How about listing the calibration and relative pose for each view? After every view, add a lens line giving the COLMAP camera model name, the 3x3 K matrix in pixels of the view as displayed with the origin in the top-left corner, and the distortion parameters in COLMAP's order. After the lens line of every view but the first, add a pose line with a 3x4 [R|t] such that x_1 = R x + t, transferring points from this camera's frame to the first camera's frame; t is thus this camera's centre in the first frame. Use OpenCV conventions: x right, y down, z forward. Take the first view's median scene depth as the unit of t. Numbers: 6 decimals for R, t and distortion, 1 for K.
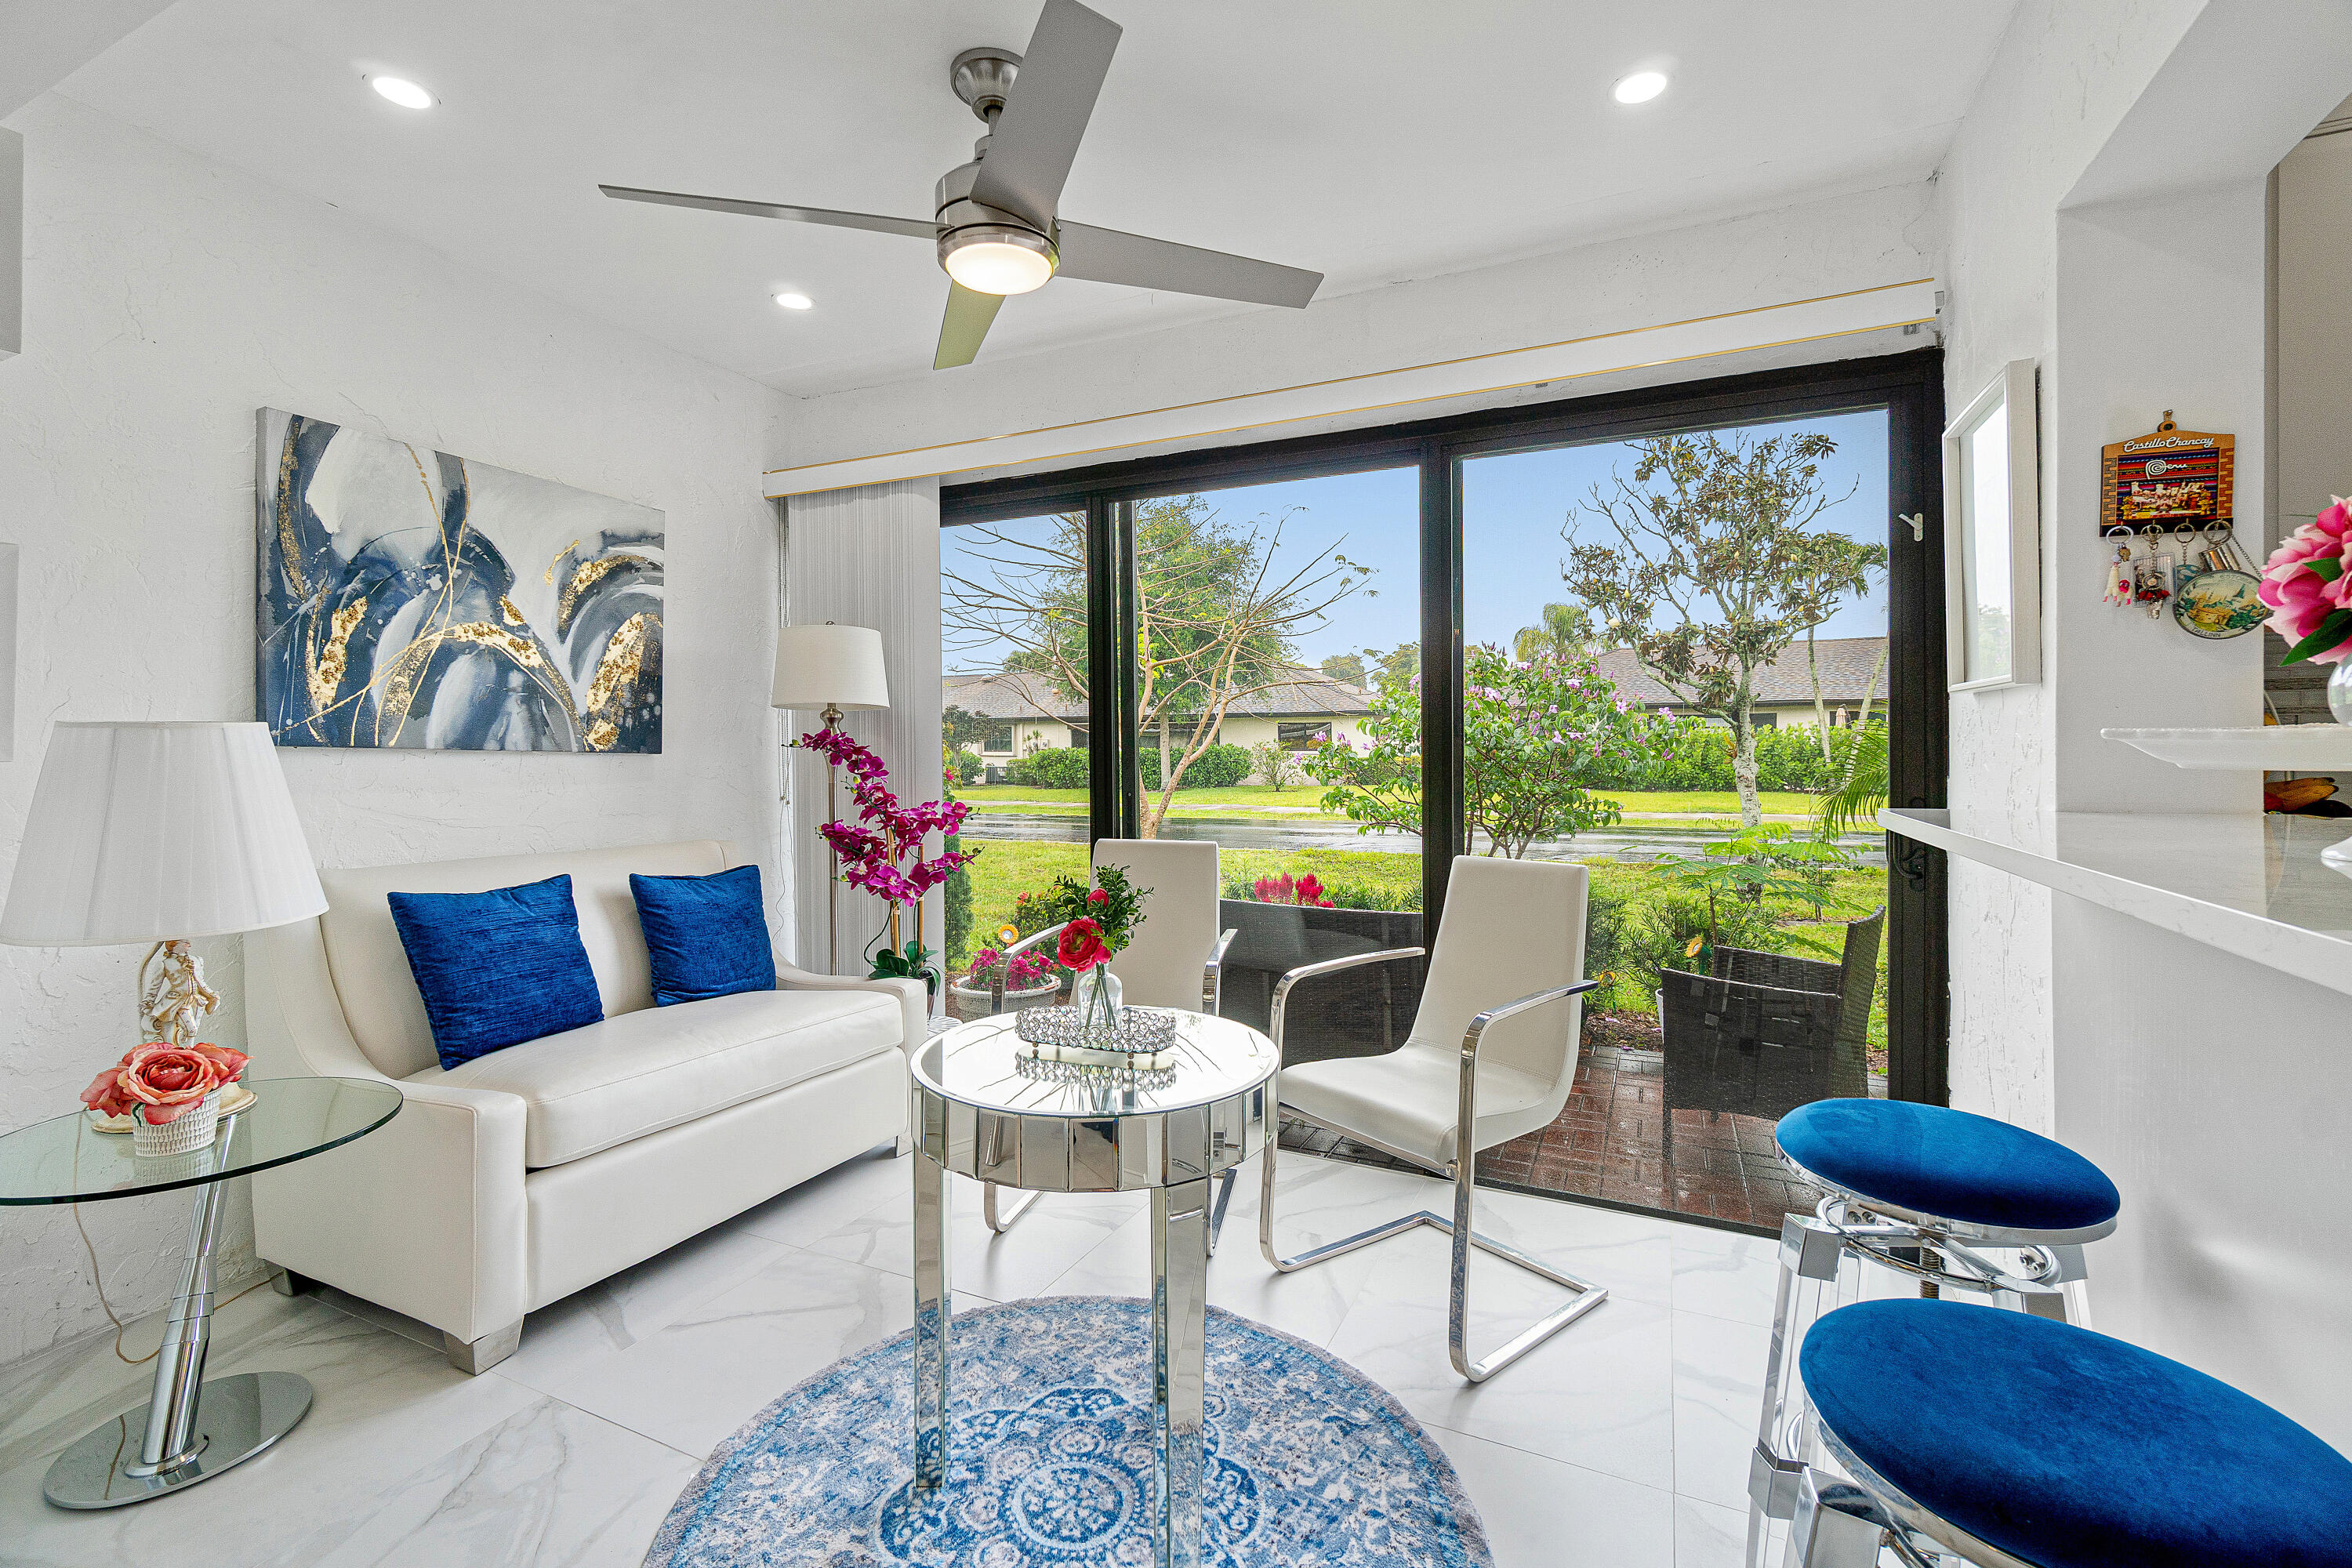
lens RADIAL K [[1031.7, 0, 1166.4], [0, 1031.7, 768.9], [0, 0, 1]] dist [-0.008175, 0.001574]
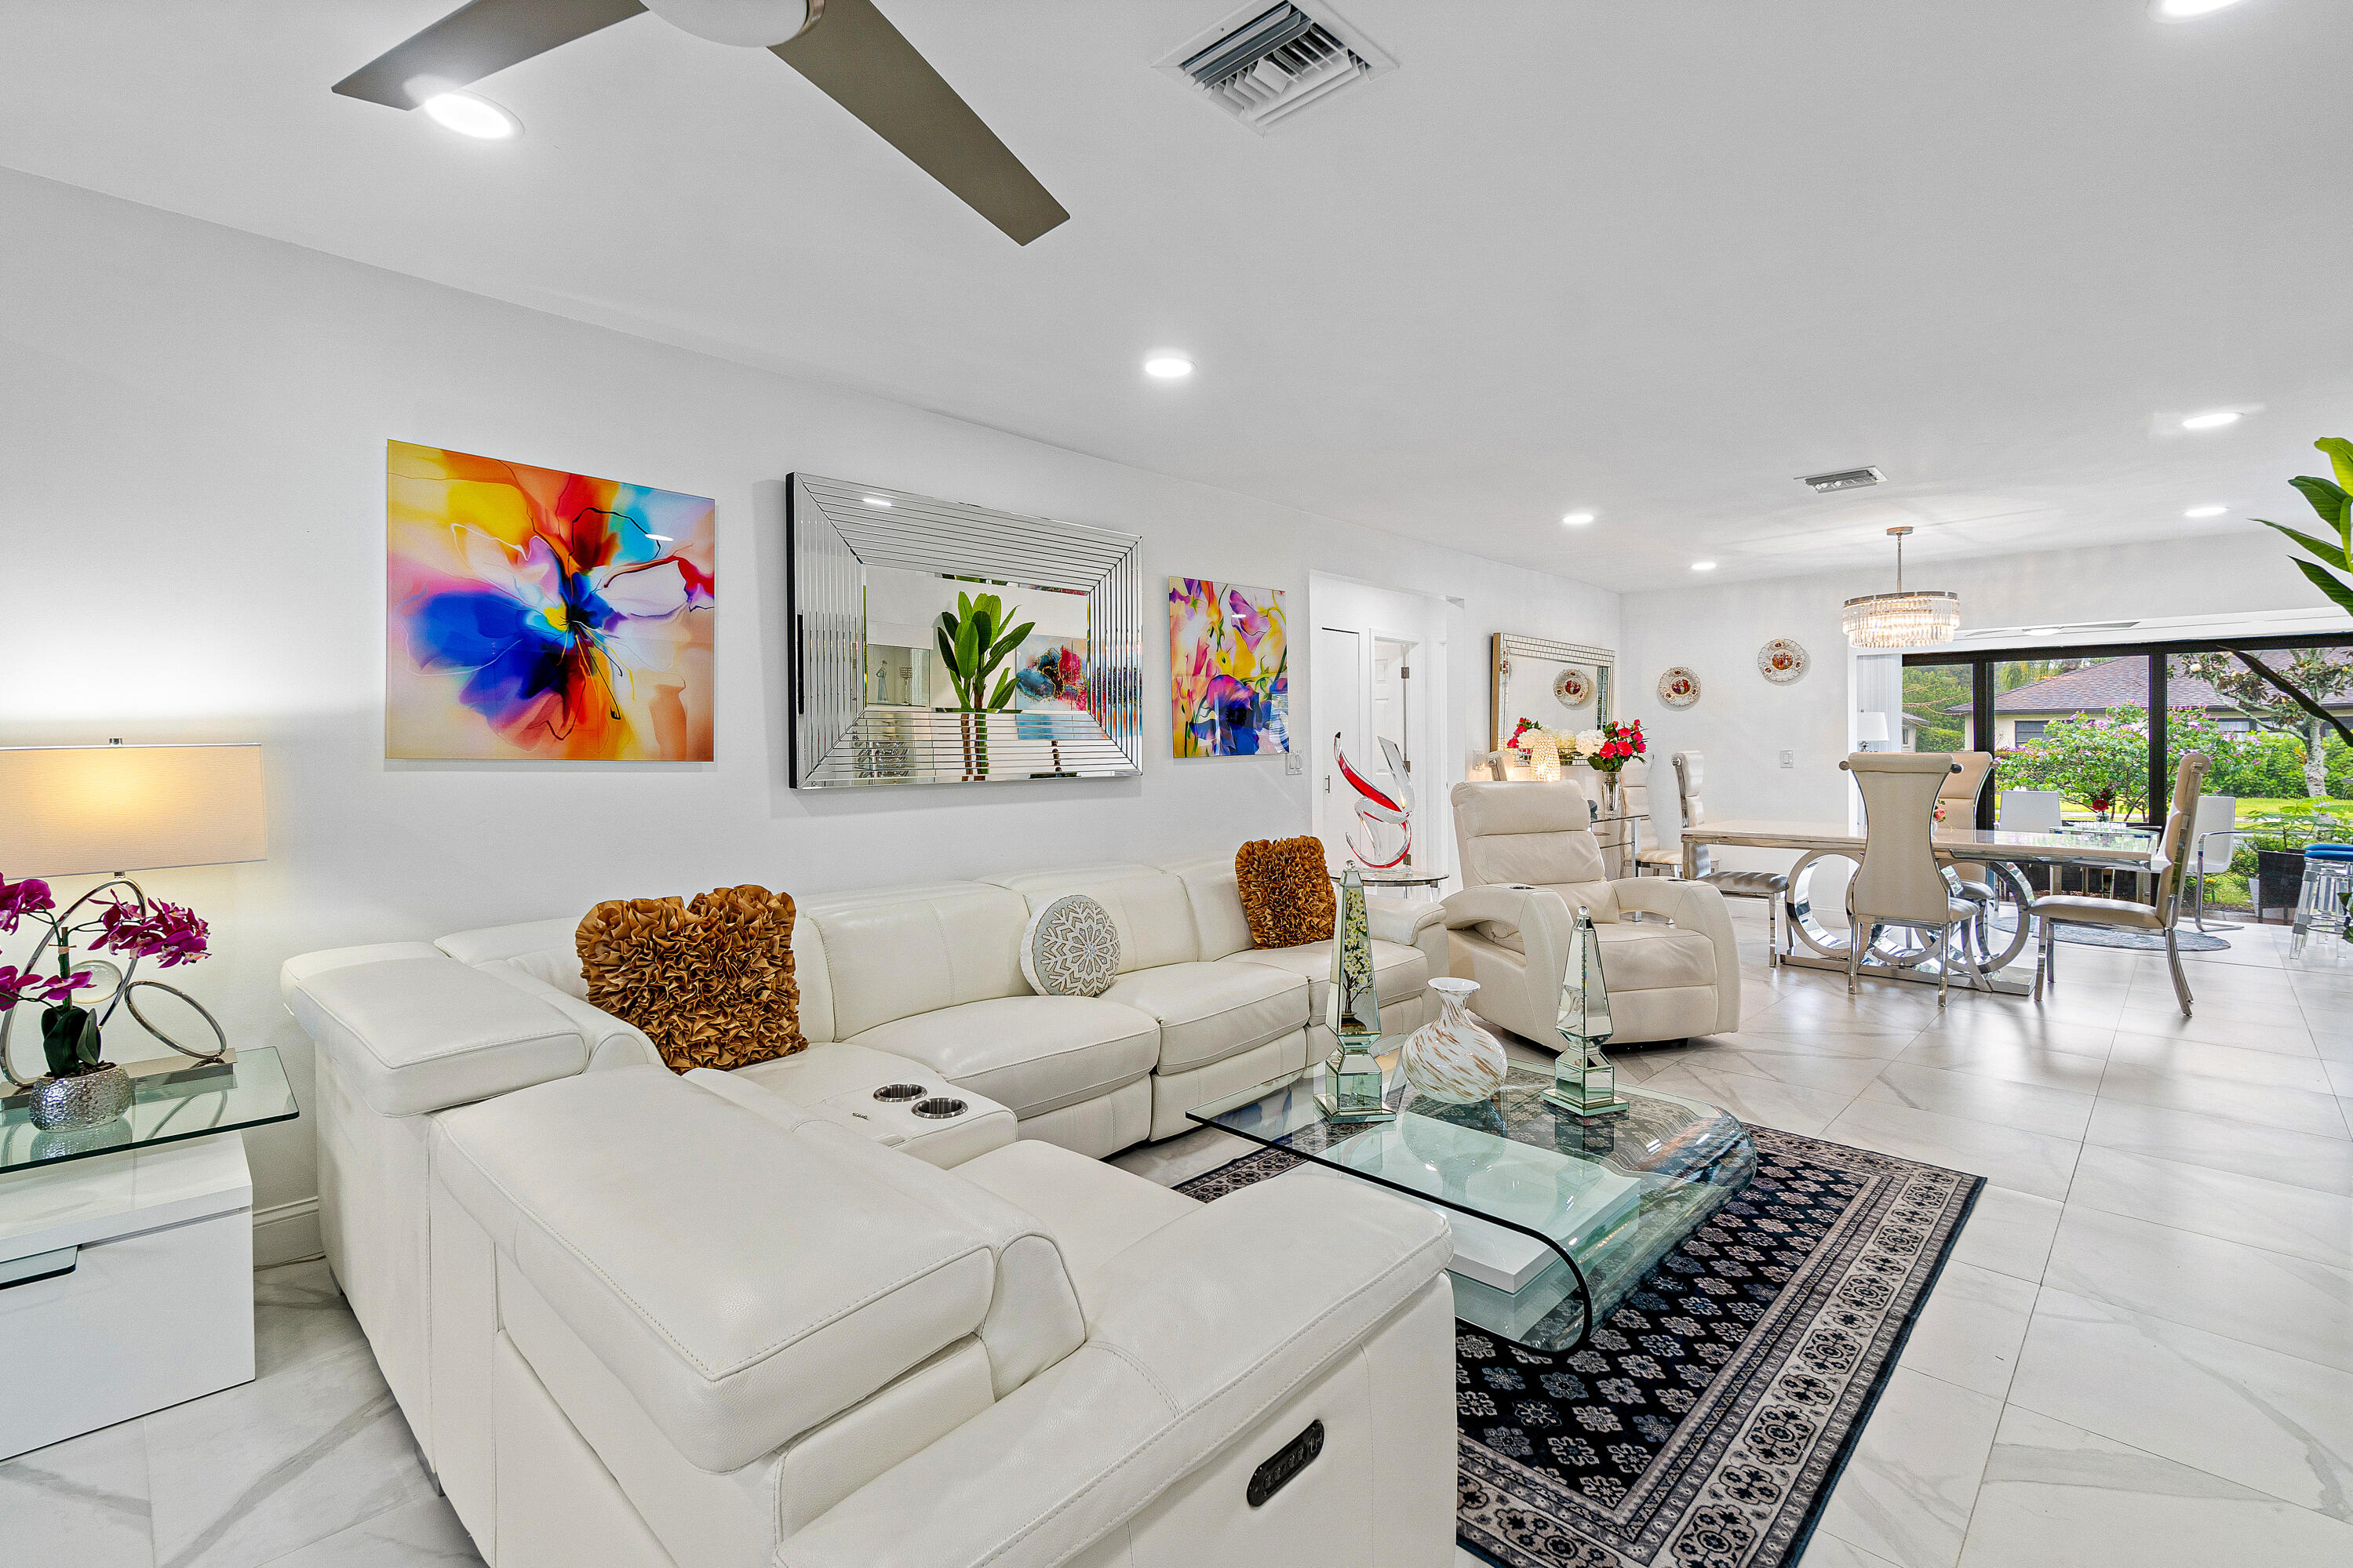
lens RADIAL K [[1032.0, 0, 1179.0], [0, 1032.0, 759.5], [0, 0, 1]] dist [-0.008175, 0.001574]
pose [[0.944831, 0.006698, -0.327489, -1.385696], [-0.009364, 0.999935, -0.006565, 0.022284], [0.327424, 0.009270, 0.944832, -2.585960]]
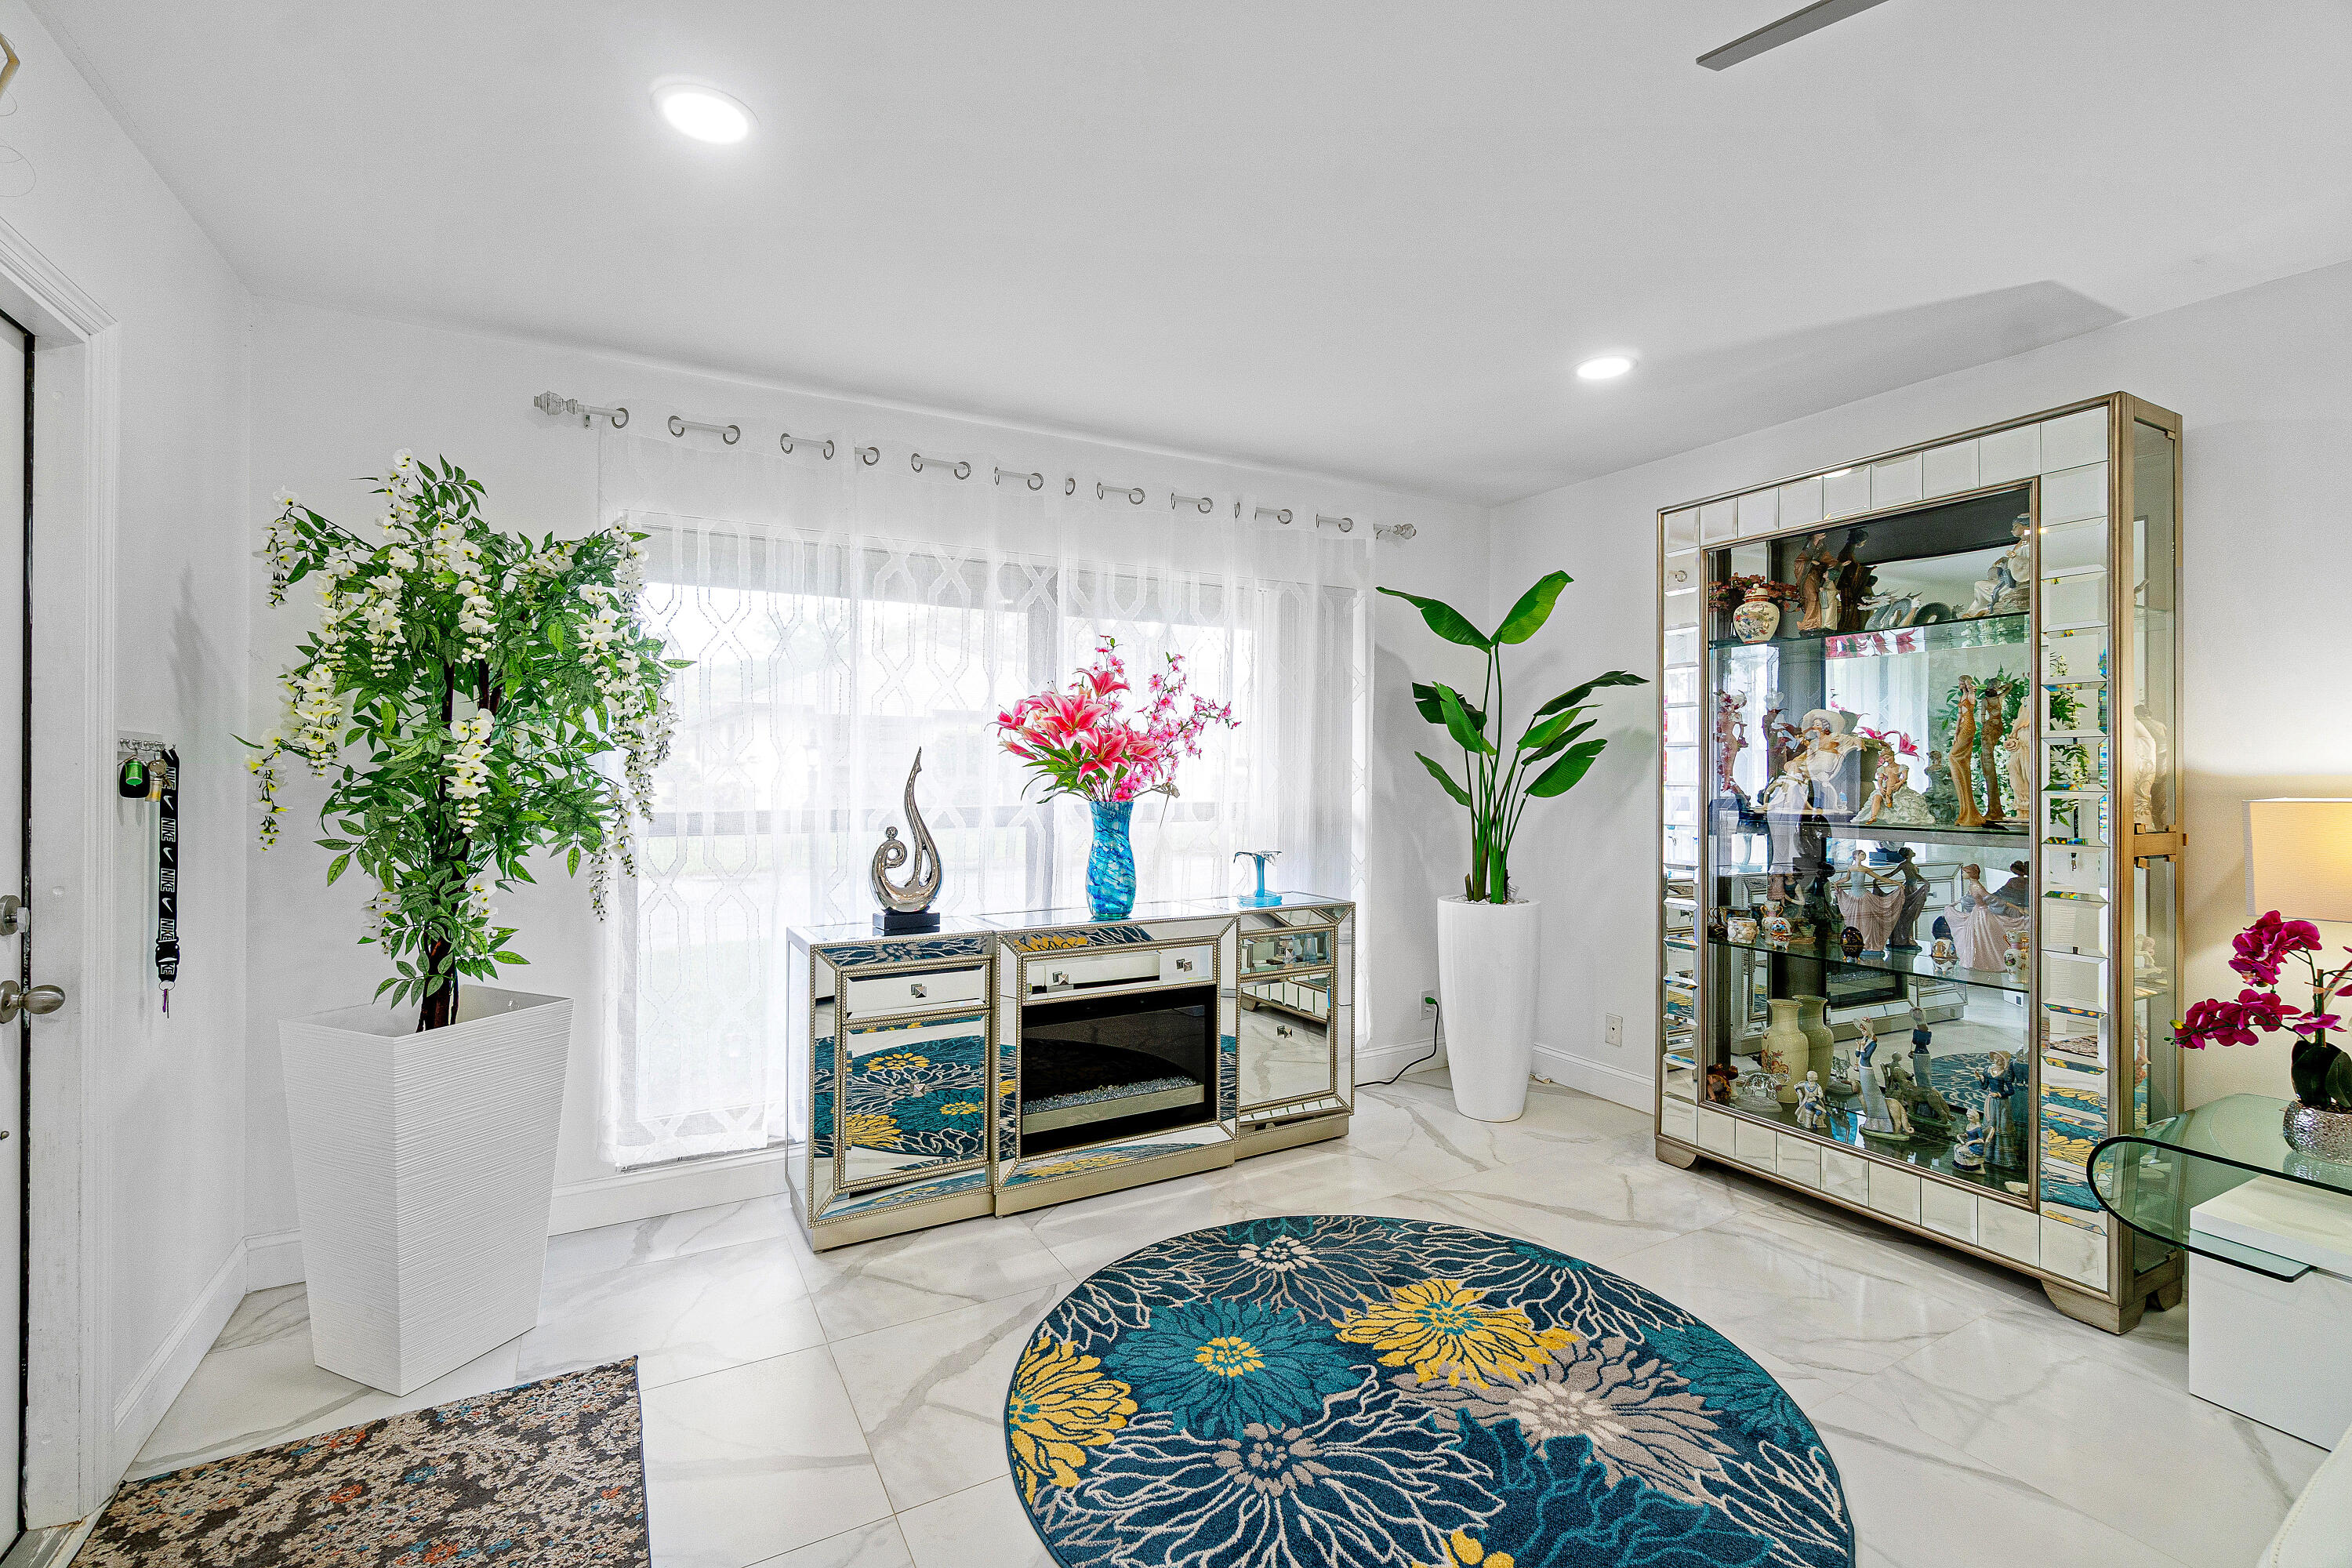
lens RADIAL K [[1031.7, 0, 1176.5], [0, 1031.7, 763.6], [0, 0, 1]] dist [-0.008175, 0.001574]
pose [[-0.578033, 0.000011, -0.816014, -1.220963], [-0.021419, 0.999655, 0.015186, -0.007015], [0.815732, 0.026256, -0.577833, -2.420622]]
